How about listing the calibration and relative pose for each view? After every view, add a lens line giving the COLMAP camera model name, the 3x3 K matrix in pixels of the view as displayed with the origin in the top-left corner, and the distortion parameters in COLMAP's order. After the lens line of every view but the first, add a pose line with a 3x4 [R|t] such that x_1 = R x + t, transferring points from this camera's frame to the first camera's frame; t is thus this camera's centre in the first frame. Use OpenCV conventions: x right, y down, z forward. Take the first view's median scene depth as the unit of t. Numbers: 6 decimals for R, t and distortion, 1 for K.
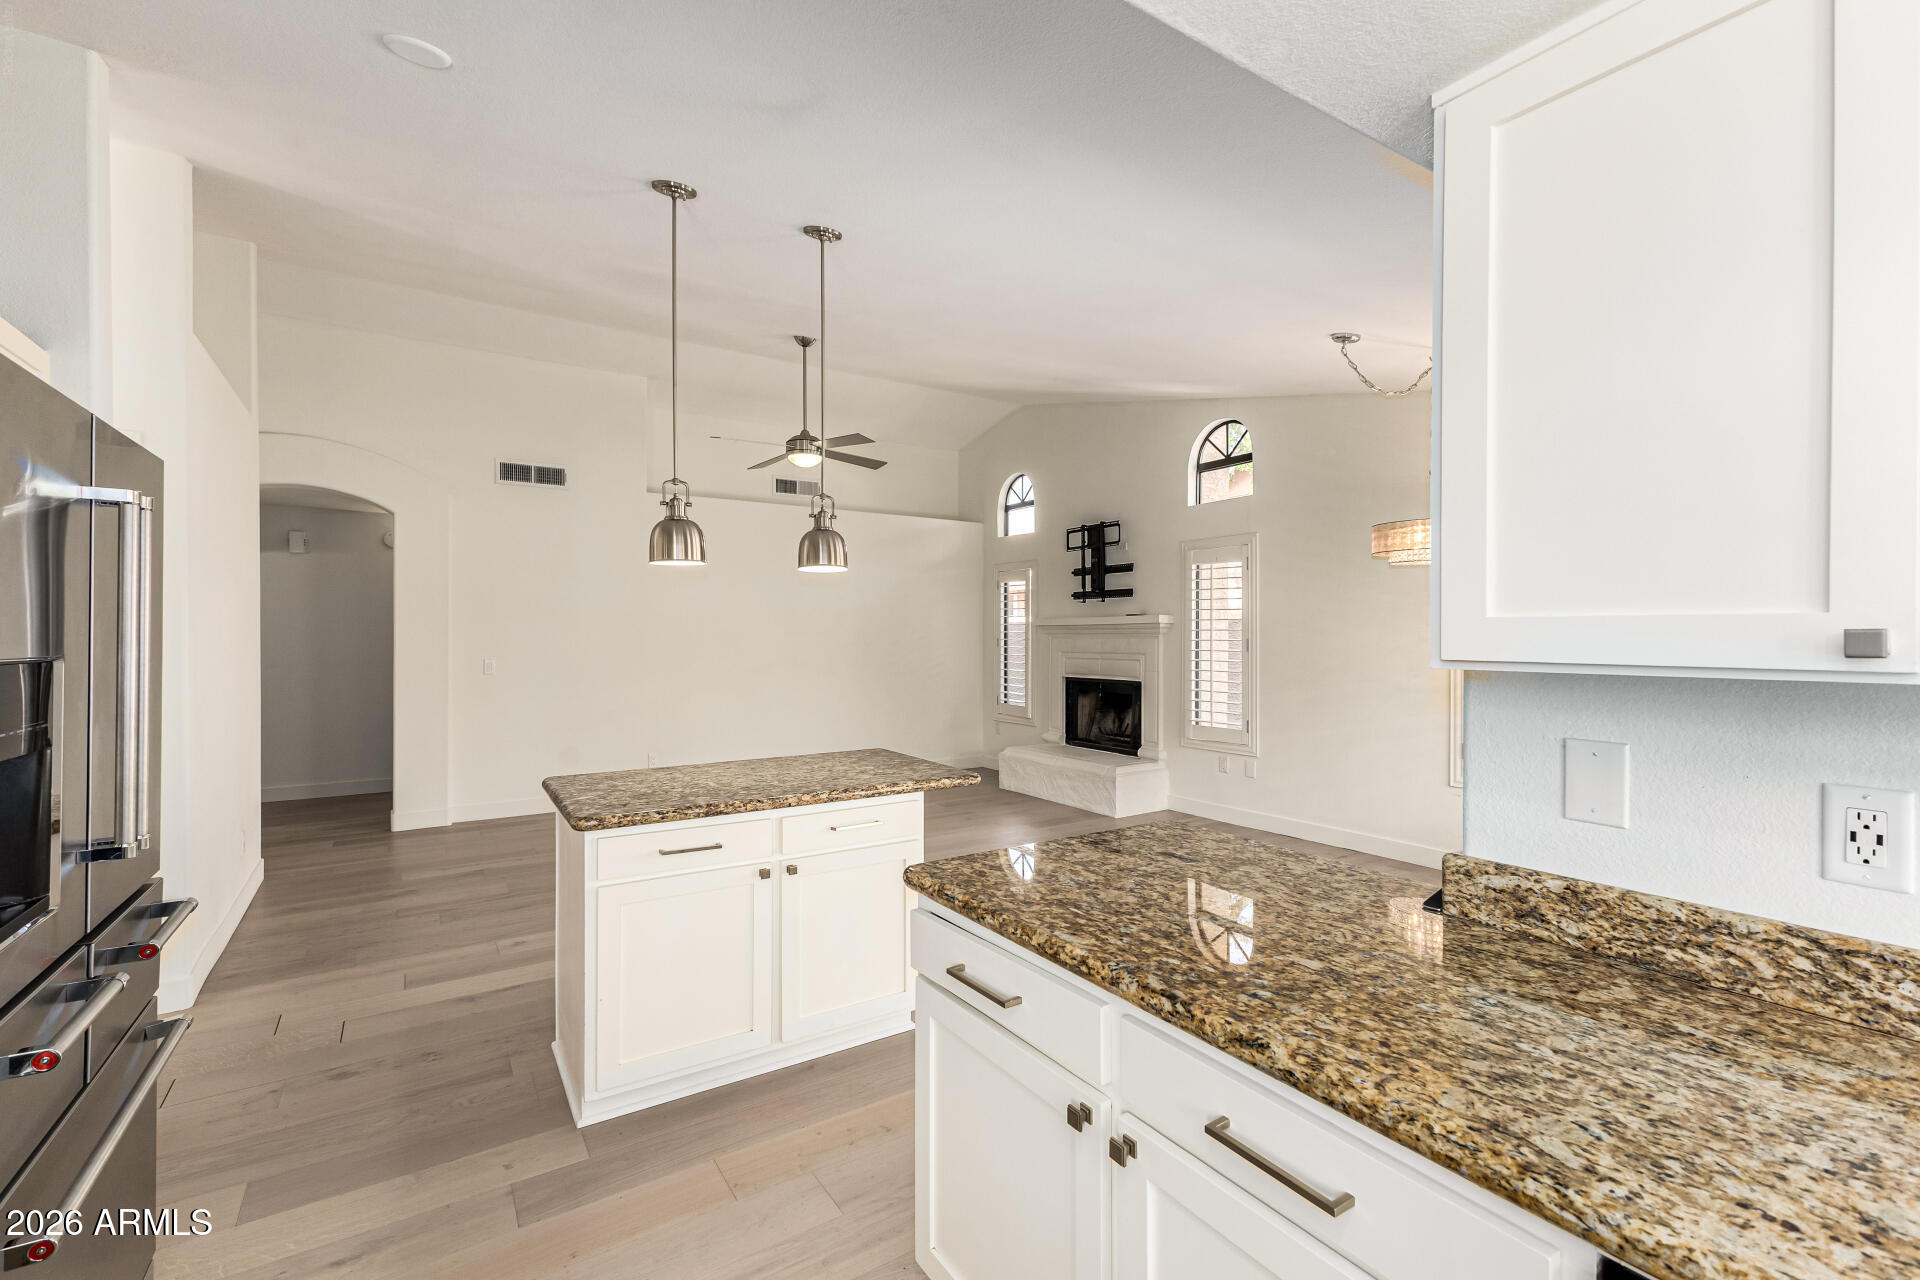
lens RADIAL K [[824.0, 0, 960.6], [0, 824.0, 638.1], [0, 0, 1]] dist [0.007513, -0.000555]
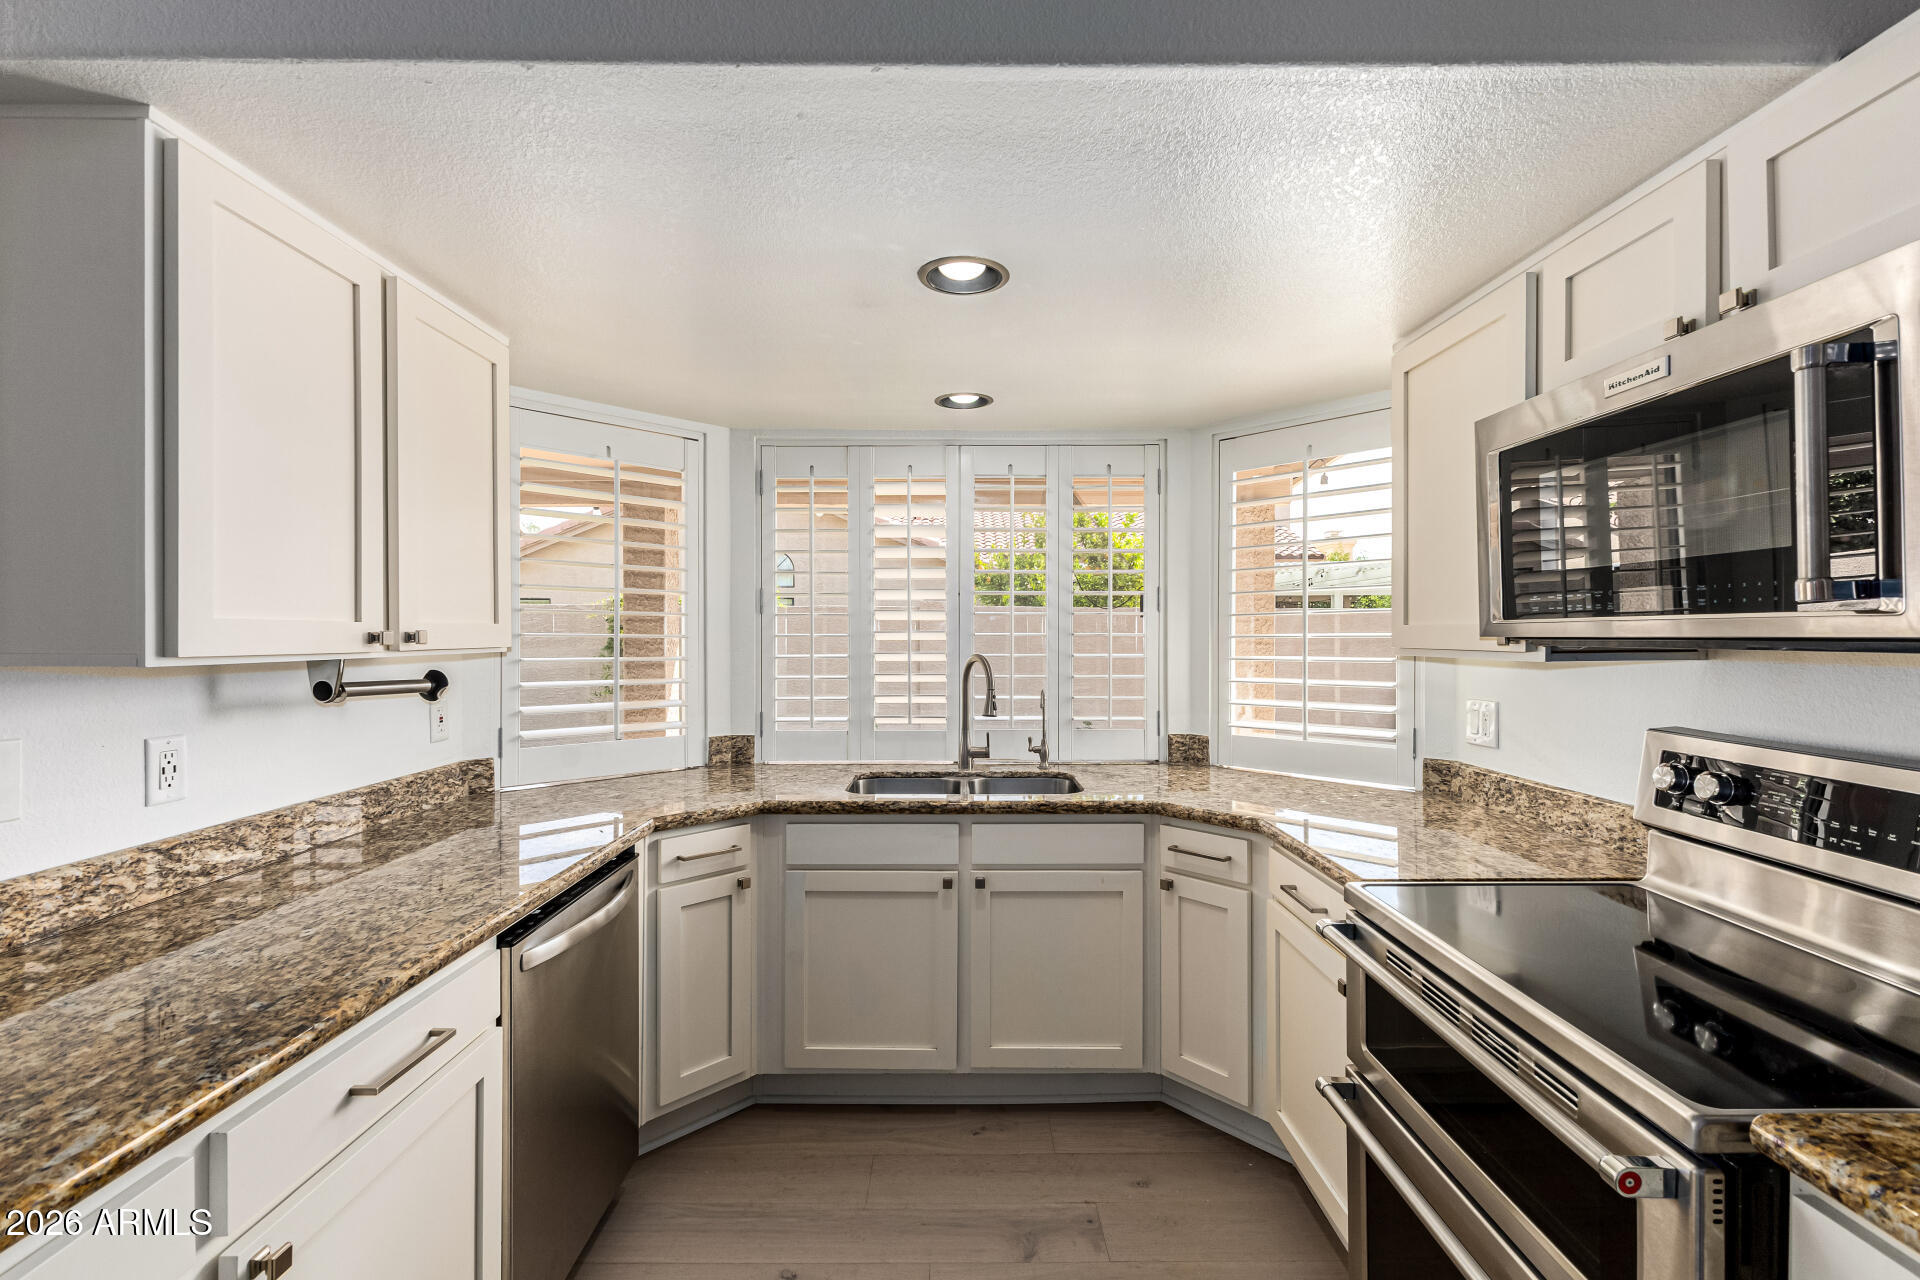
lens RADIAL K [[824.0, 0, 960.6], [0, 824.0, 638.1], [0, 0, 1]] dist [0.007513, -0.000555]
pose [[-0.836768, -0.002665, 0.547551, -0.896088], [0.002239, 0.999963, 0.008287, -0.006335], [-0.547553, 0.008160, -0.836731, 1.422231]]
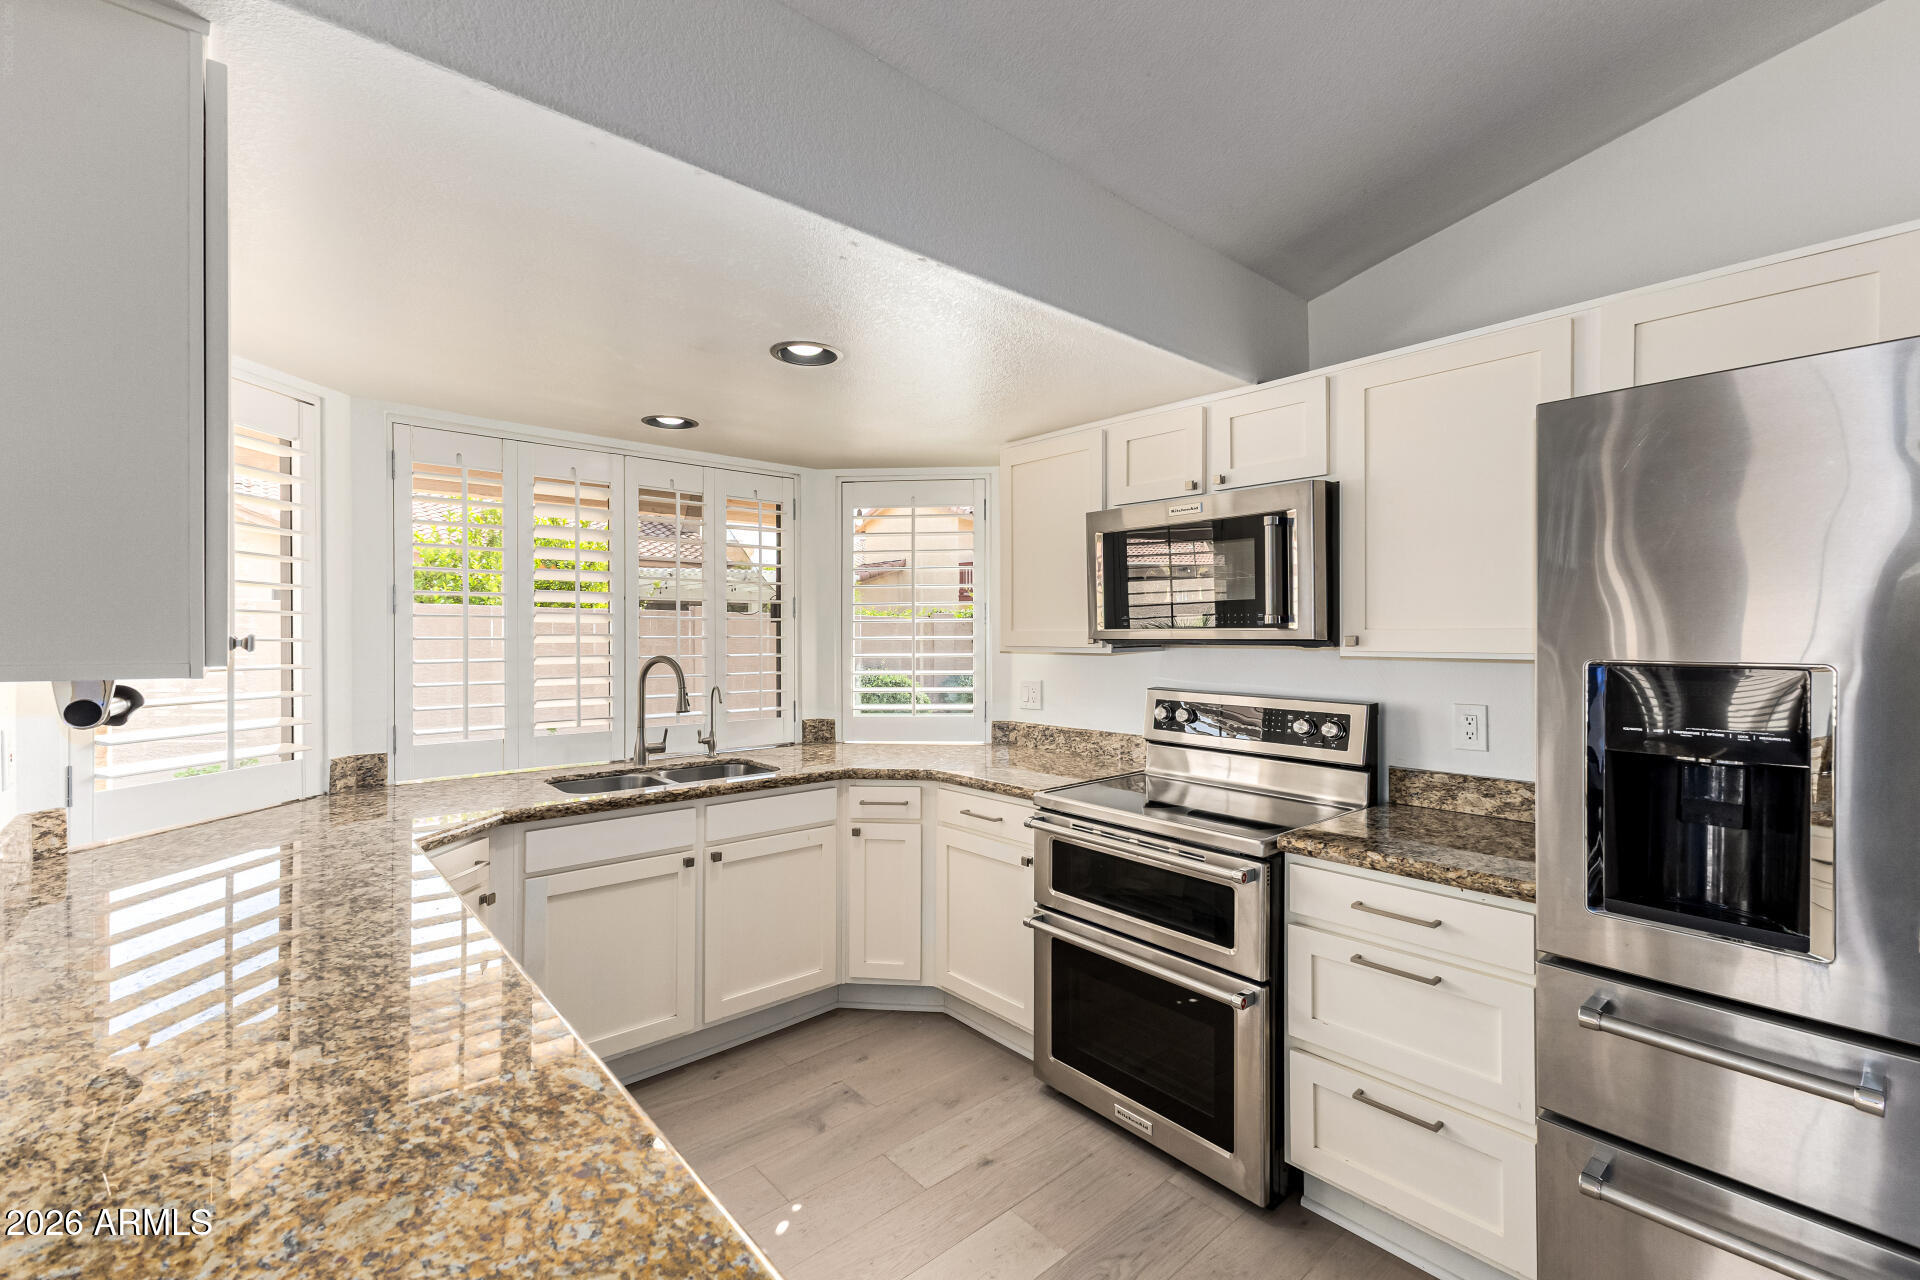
lens RADIAL K [[817.1, 0, 960.0], [0, 817.1, 640.0], [0, 0, 1]] dist [0.002602, -0.000270]
pose [[-0.990830, 0.000473, -0.135112, -0.106543], [-0.000769, 0.999958, 0.009139, -0.013250], [0.135110, 0.009159, -0.990788, 2.124268]]
